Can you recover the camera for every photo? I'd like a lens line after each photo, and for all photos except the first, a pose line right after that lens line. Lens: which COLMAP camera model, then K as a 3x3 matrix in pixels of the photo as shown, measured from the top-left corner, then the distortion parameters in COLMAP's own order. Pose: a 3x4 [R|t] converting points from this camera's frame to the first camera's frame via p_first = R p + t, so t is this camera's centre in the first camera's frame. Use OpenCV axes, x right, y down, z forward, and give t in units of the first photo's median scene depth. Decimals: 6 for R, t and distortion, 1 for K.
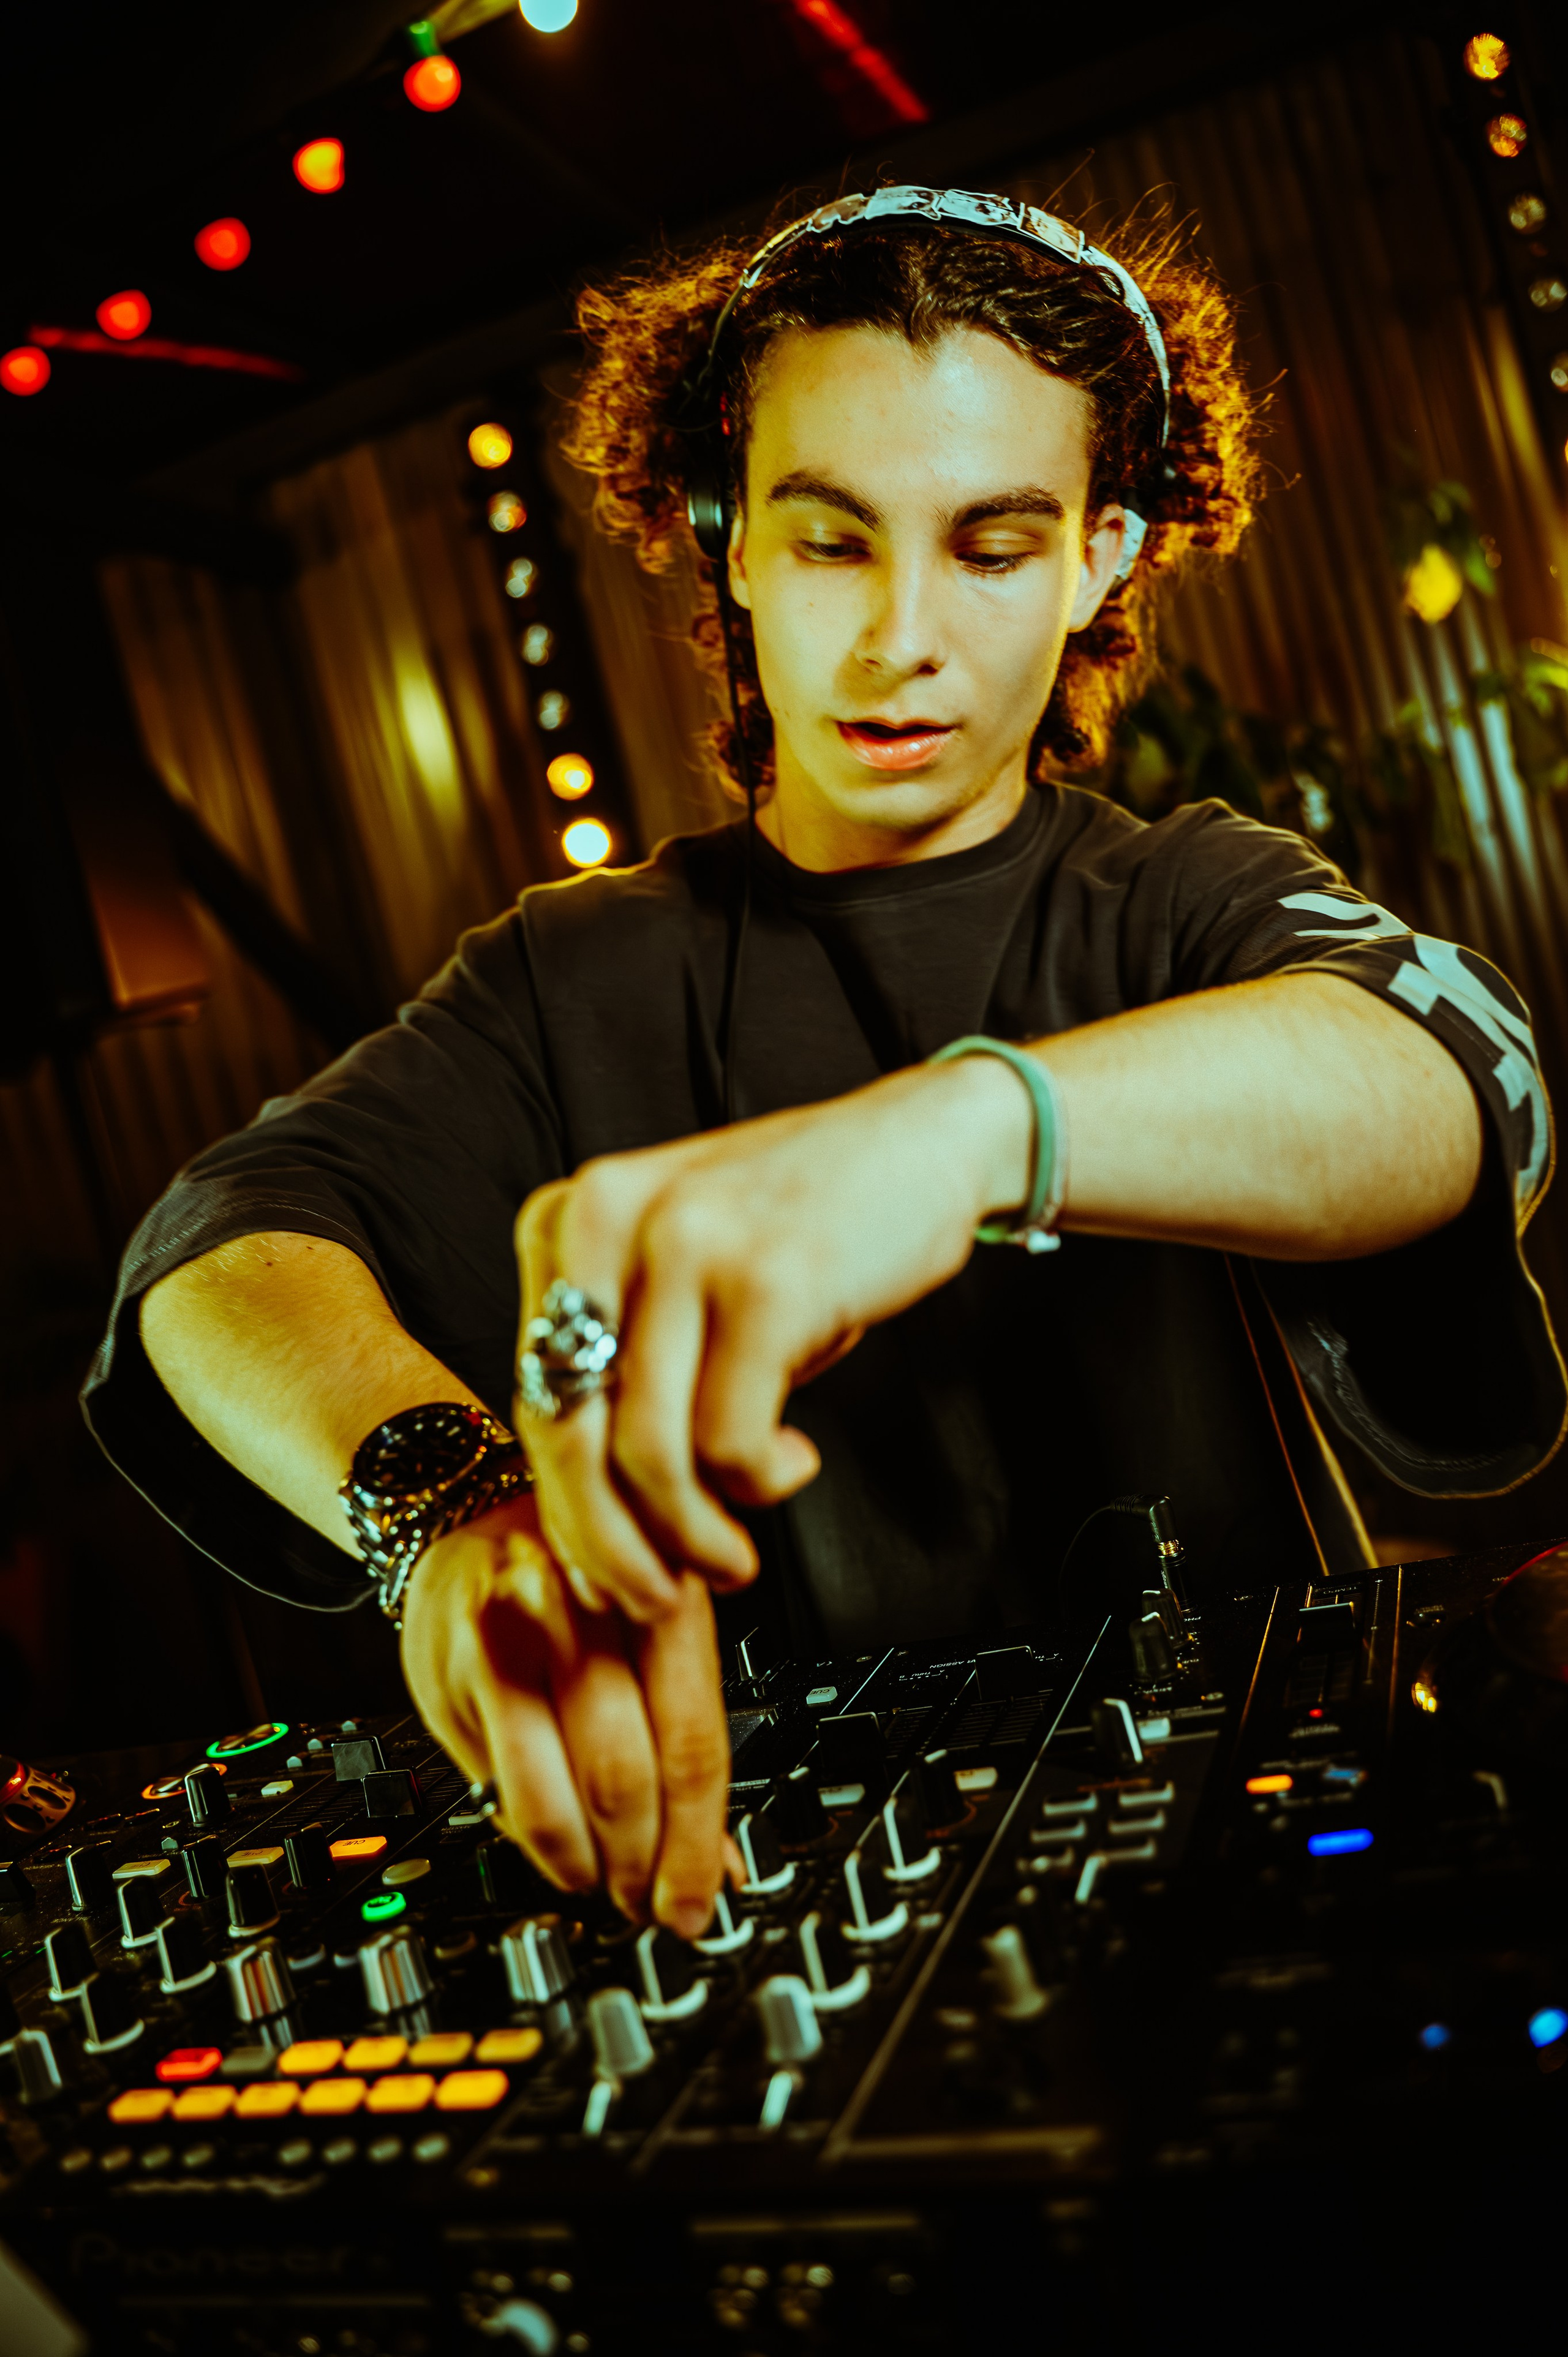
lens RADIAL K [[1915.6, 0, 799.3], [0, 1915.6, 1180.9], [0, 0, 1]] dist [-0.115746, 0.085385]
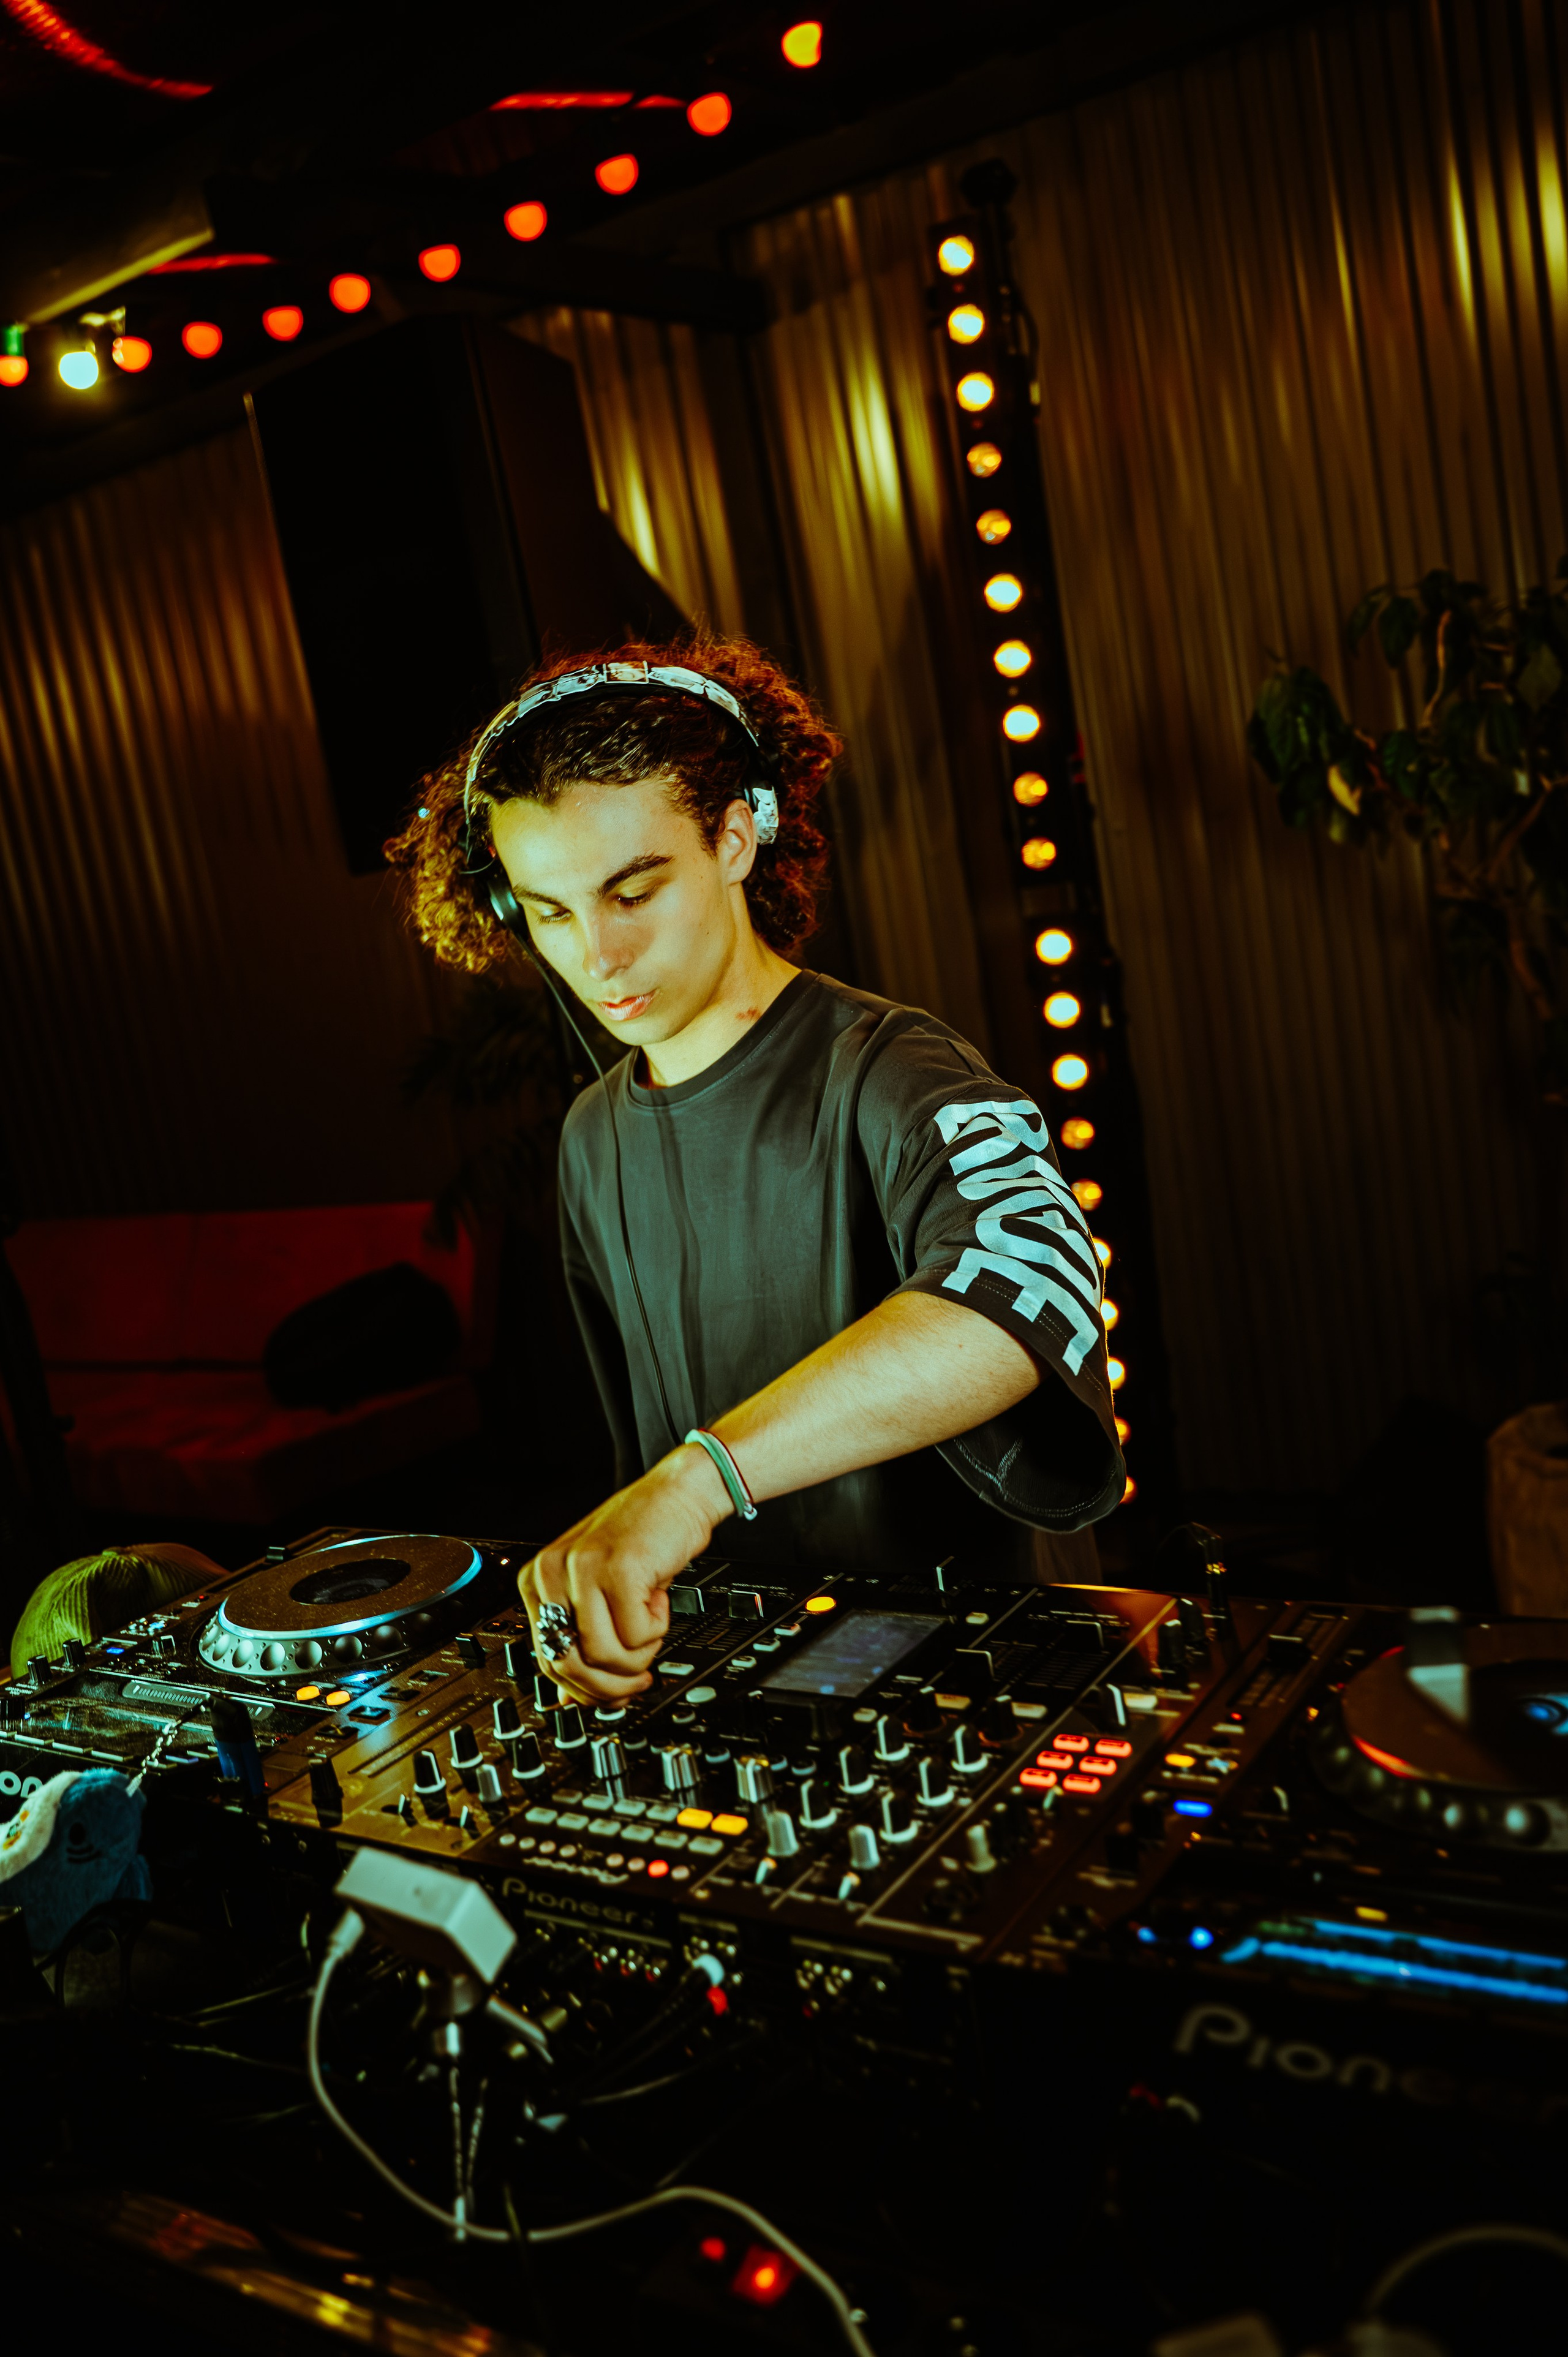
lens RADIAL K [[2031.2, 0, 784.0], [0, 2031.2, 1178.5], [0, 0, 1]] dist [-0.073927, 0.018293]
pose [[0.967641, 0.127477, -0.217763, 0.249079], [-0.084617, 0.976964, 0.195912, -0.559475], [0.237721, -0.171146, 0.956137, -0.792748]]
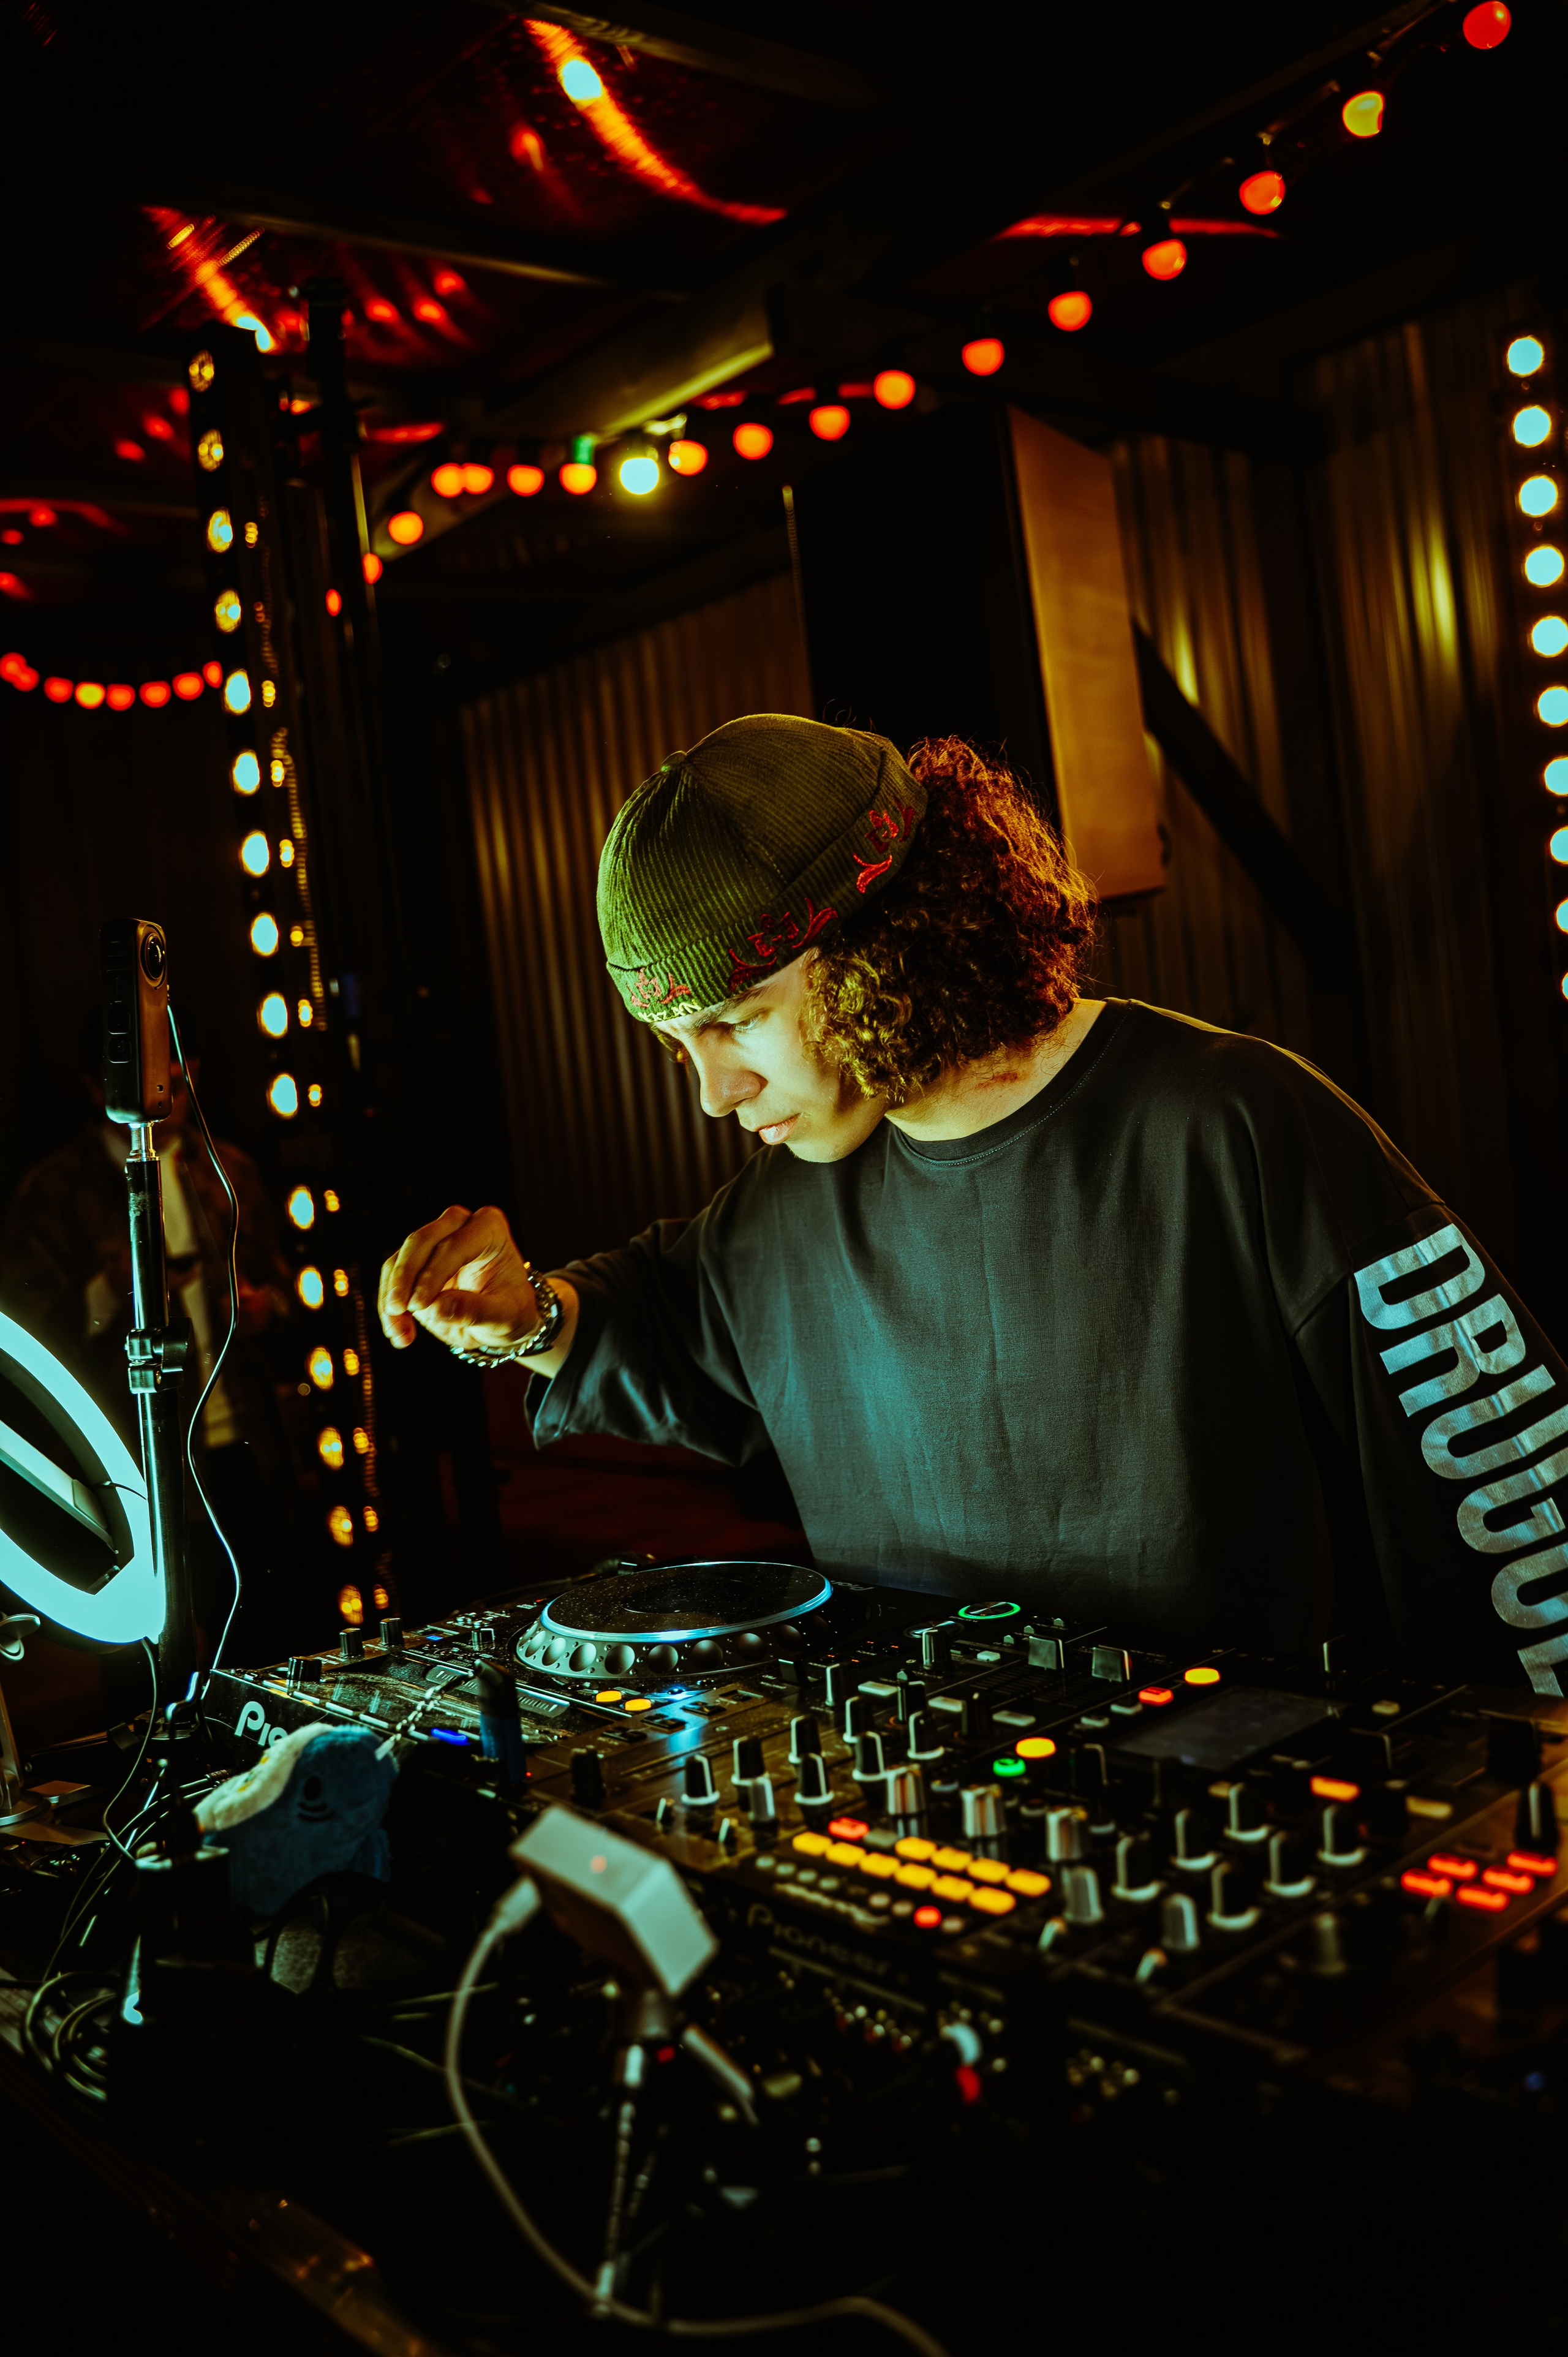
lens RADIAL K [[2006.4, 0, 797.6], [0, 2006.4, 1168.1], [0, 0, 1]] dist [-0.077253, 0.012947]
pose [[0.864879, 0.175672, -0.470238, 0.329875], [-0.133496, 0.983524, 0.121896, -0.271649], [0.483904, -0.042650, 0.874081, -0.460307]]
